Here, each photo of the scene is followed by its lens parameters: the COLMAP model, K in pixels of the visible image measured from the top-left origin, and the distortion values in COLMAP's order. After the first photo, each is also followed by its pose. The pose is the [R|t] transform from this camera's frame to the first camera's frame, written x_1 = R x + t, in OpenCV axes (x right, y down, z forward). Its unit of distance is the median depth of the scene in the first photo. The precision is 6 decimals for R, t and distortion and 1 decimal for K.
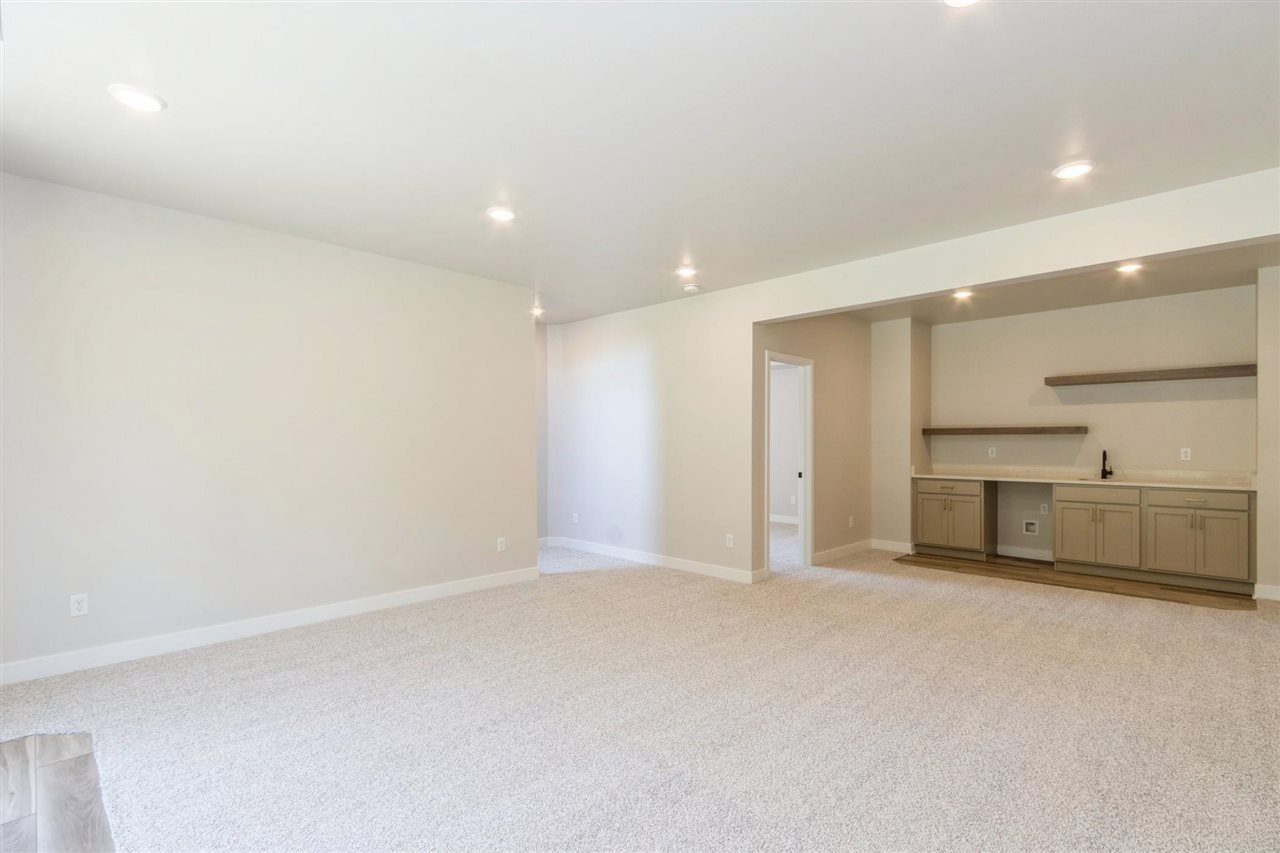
lens RADIAL K [[600.3, 0, 632.7], [0, 600.3, 439.7], [0, 0, 1]] dist [-0.000077, 0.000655]
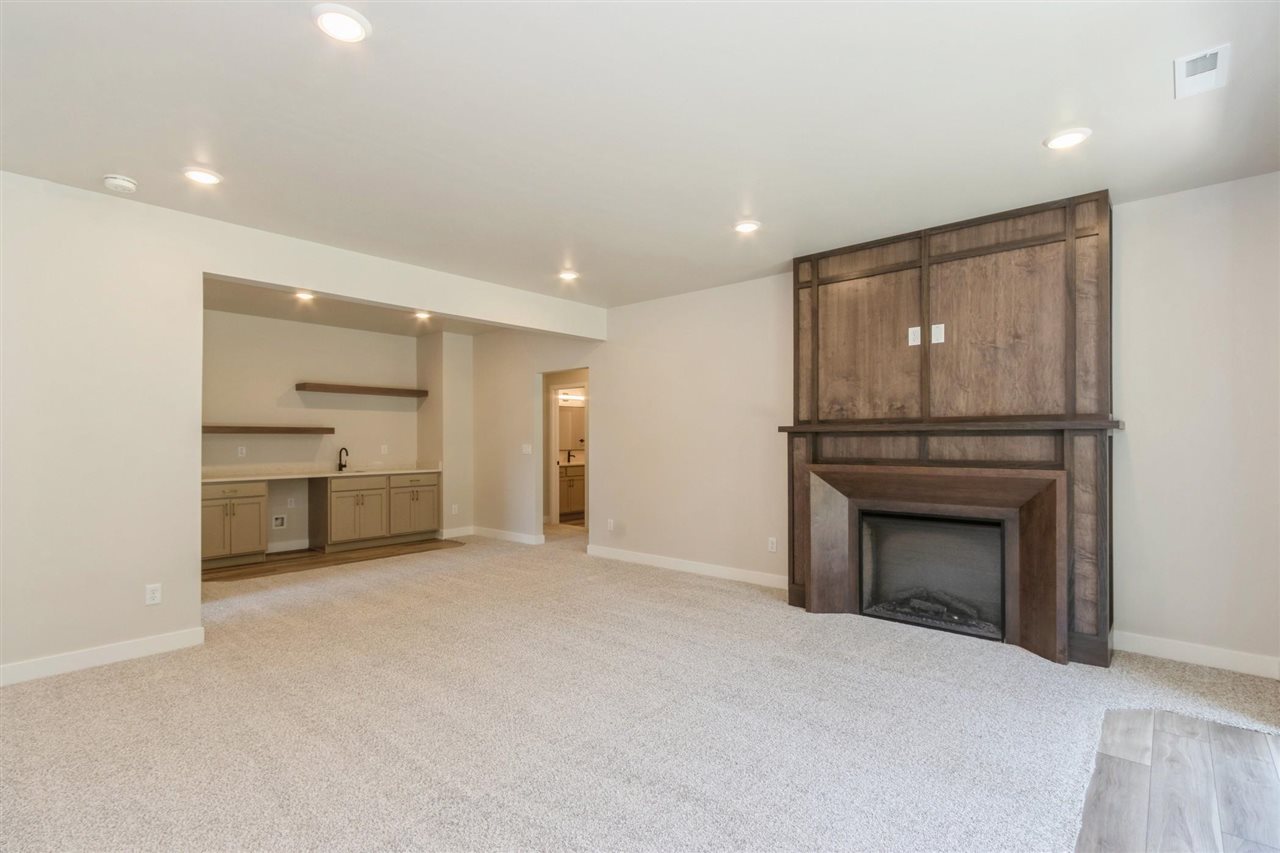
lens RADIAL K [[600.3, 0, 632.7], [0, 600.3, 439.7], [0, 0, 1]] dist [-0.000077, 0.000655]
pose [[-0.052335, 0.001449, 0.998629, -0.467592], [-0.001029, 0.999998, -0.001505, 0.002297], [-0.998629, -0.001106, -0.052334, 0.470367]]
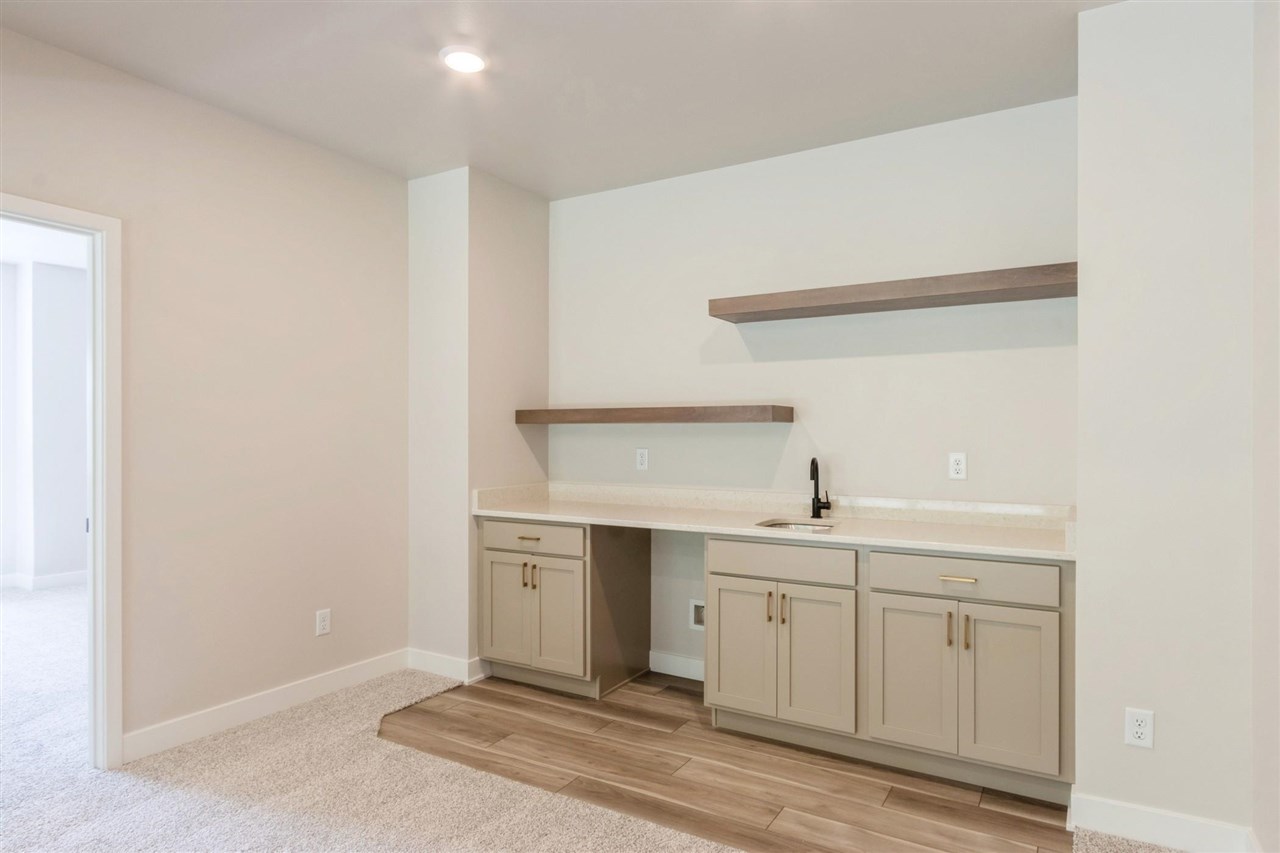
lens RADIAL K [[742.6, 0, 640.0], [0, 742.6, 426.5], [0, 0, 1]] dist [-0.000842, 0.000835]
pose [[0.968823, 0.004014, 0.247720, 0.509010], [-0.002579, 0.999978, -0.006121, -0.002317], [-0.247740, 0.005291, 0.968812, 0.473714]]
